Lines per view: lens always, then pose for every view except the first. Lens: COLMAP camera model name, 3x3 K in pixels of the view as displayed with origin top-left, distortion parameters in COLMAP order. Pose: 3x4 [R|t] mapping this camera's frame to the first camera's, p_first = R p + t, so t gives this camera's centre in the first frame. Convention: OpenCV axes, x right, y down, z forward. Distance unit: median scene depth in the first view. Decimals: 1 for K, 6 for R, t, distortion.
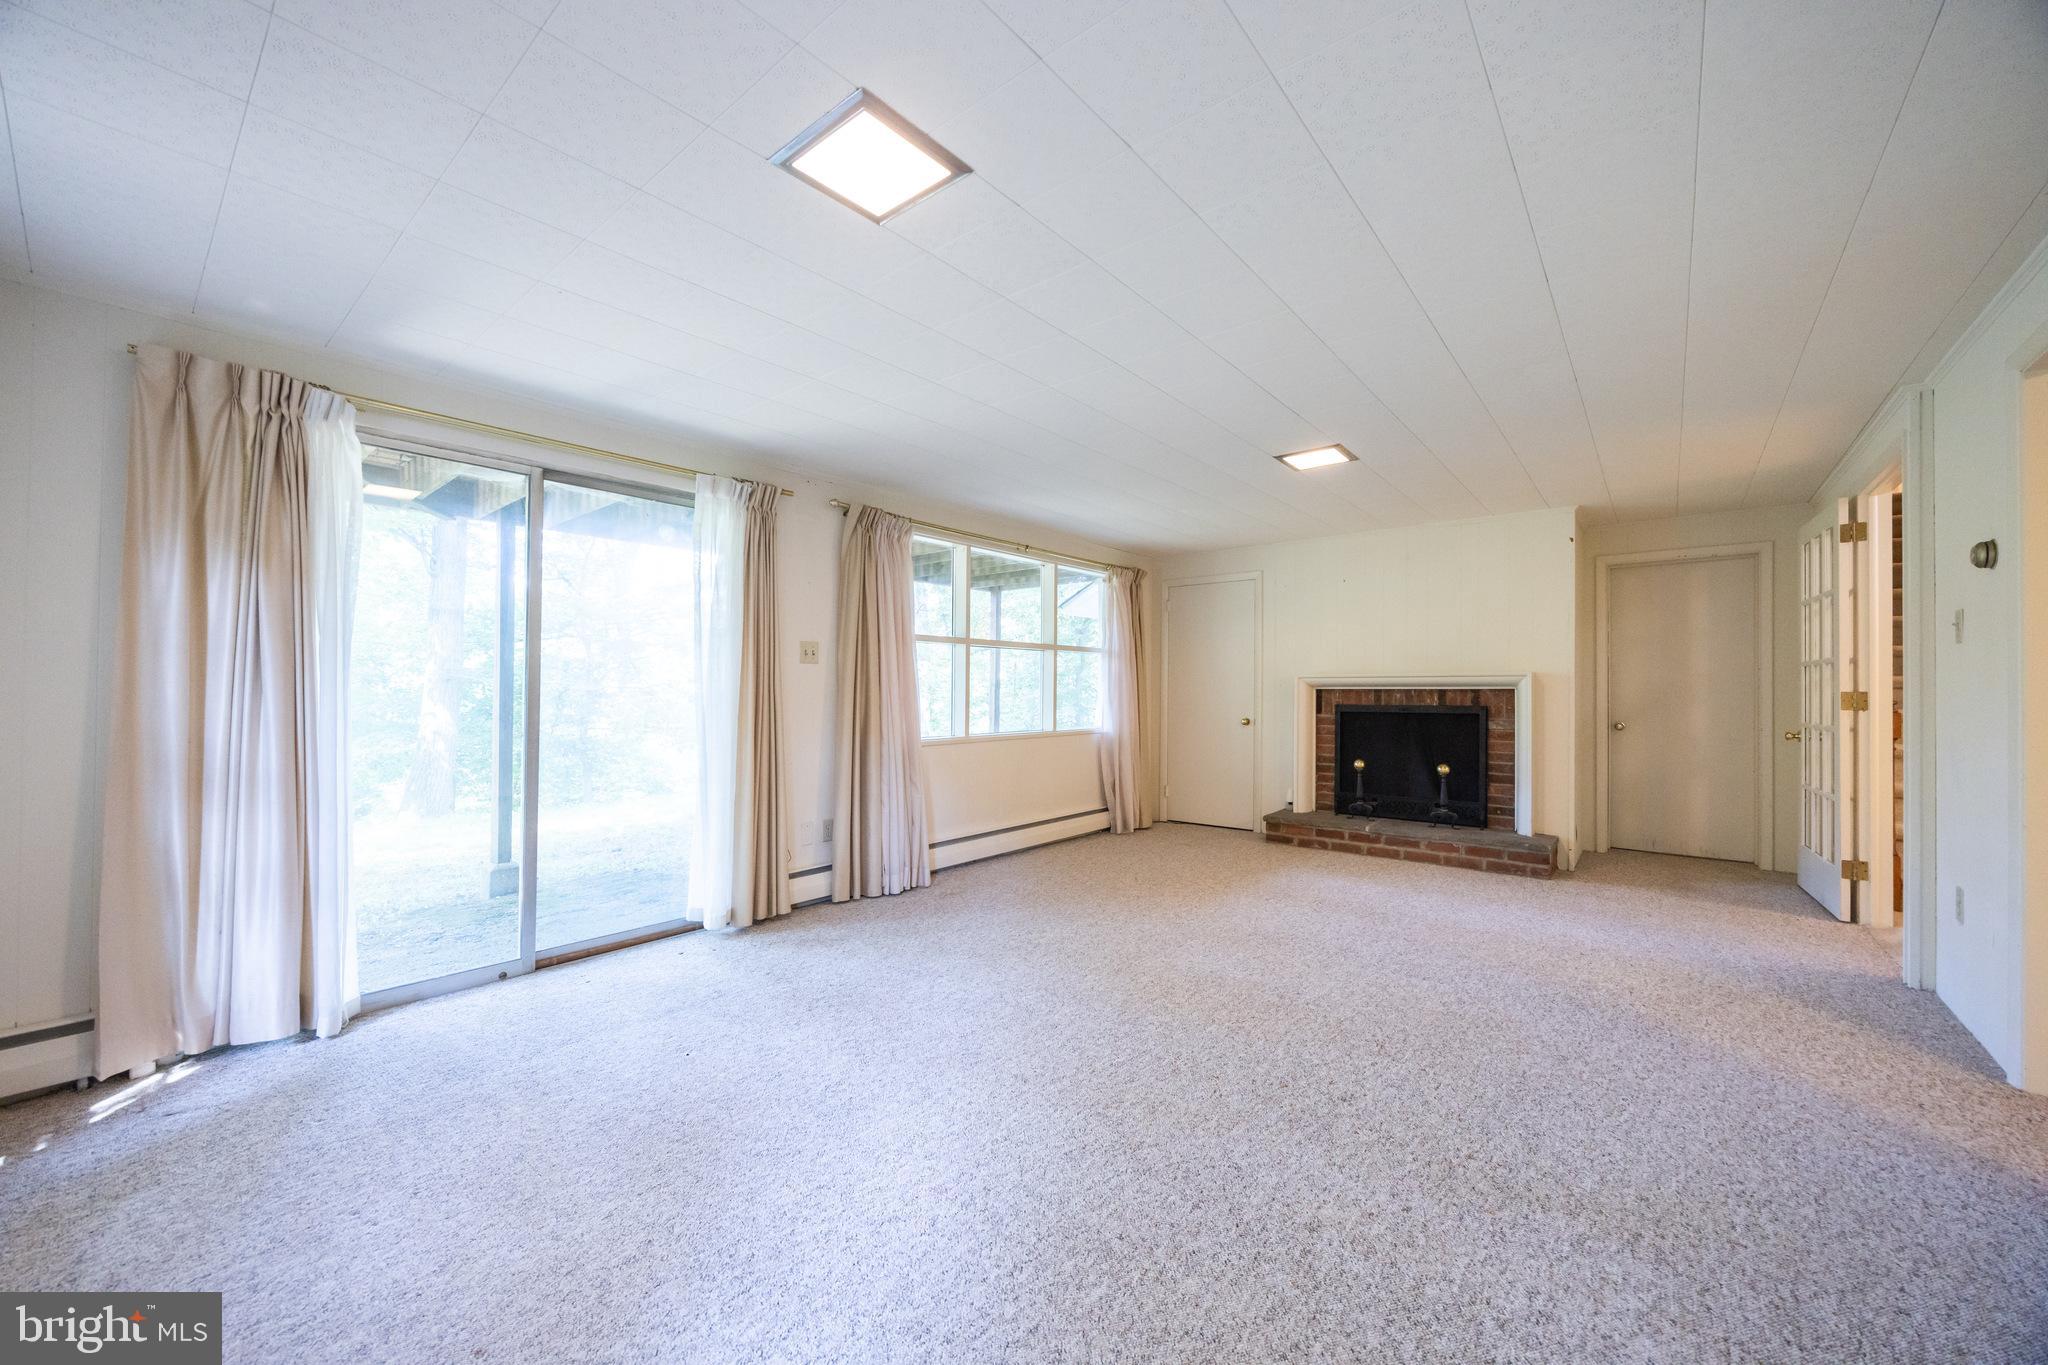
lens RADIAL K [[777.3, 0, 1024.0], [0, 777.3, 682.5], [0, 0, 1]] dist [0.001036, 0.000016]
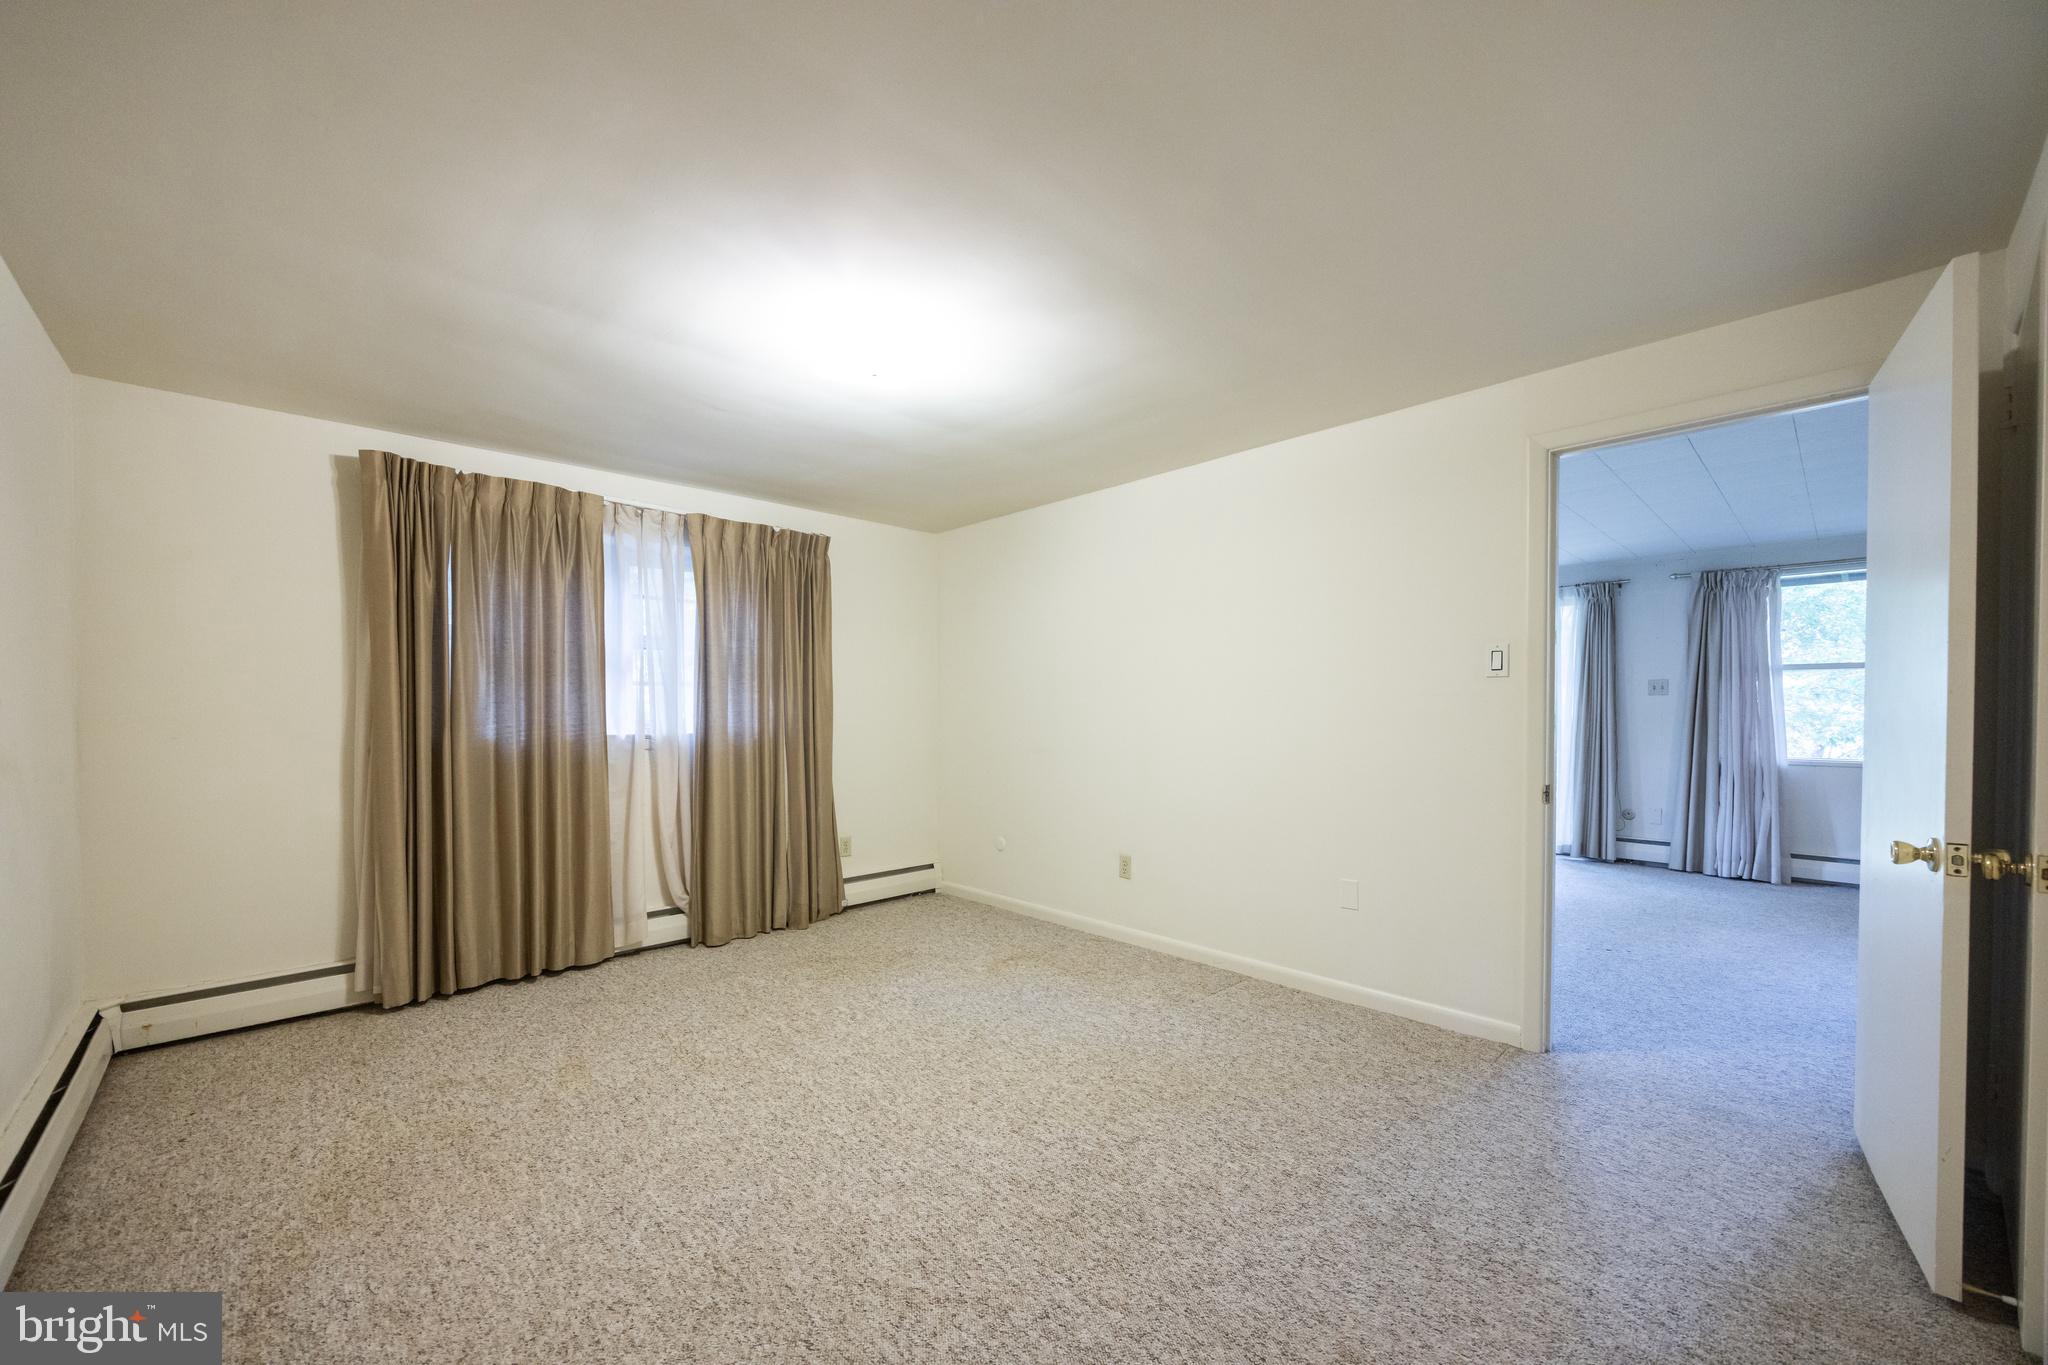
lens RADIAL K [[777.3, 0, 1024.0], [0, 777.3, 682.5], [0, 0, 1]] dist [0.001036, 0.000016]
pose [[-0.108888, -0.035356, -0.993425, 1.240731], [0.007349, 0.999311, -0.036371, -0.004563], [0.994027, -0.011261, -0.108553, 0.019655]]
